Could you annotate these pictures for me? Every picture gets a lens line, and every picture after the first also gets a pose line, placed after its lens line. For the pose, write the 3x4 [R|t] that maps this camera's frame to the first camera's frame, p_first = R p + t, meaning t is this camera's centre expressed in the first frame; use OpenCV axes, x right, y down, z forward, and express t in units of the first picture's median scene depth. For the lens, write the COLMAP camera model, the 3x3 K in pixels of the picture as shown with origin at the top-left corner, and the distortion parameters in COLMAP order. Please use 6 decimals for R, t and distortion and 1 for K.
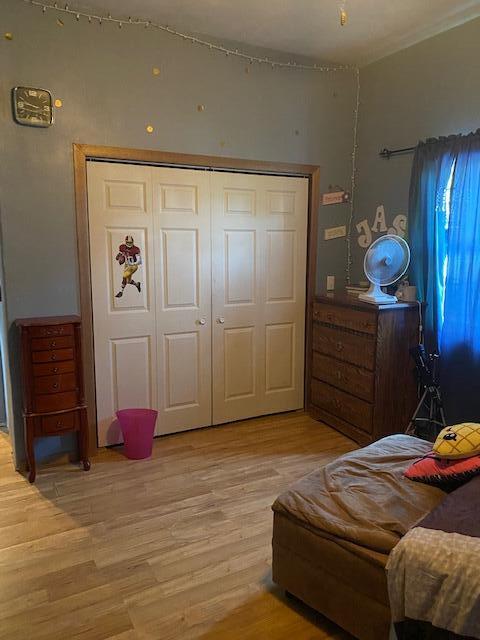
lens RADIAL K [[490.5, 0, 242.7], [0, 490.5, 319.9], [0, 0, 1]] dist [0.036522, -0.028336]
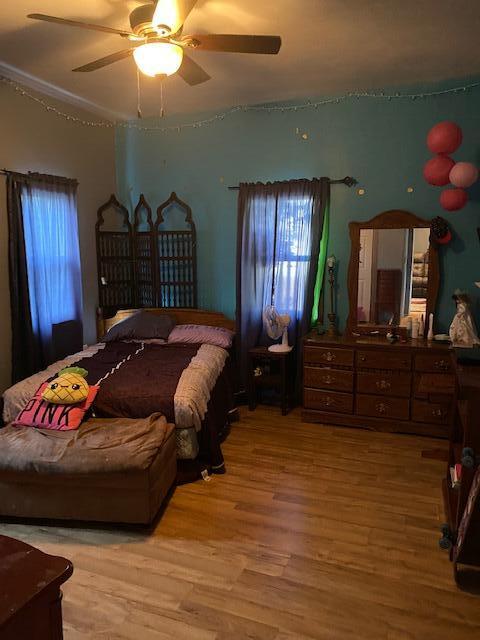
lens RADIAL K [[490.5, 0, 241.7], [0, 490.5, 320.9], [0, 0, 1]] dist [0.036522, -0.028336]
pose [[-0.629479, -0.129677, 0.766120, -0.990348], [0.127686, 0.955308, 0.266613, -0.278403], [-0.766454, 0.265650, -0.584789, 1.426783]]
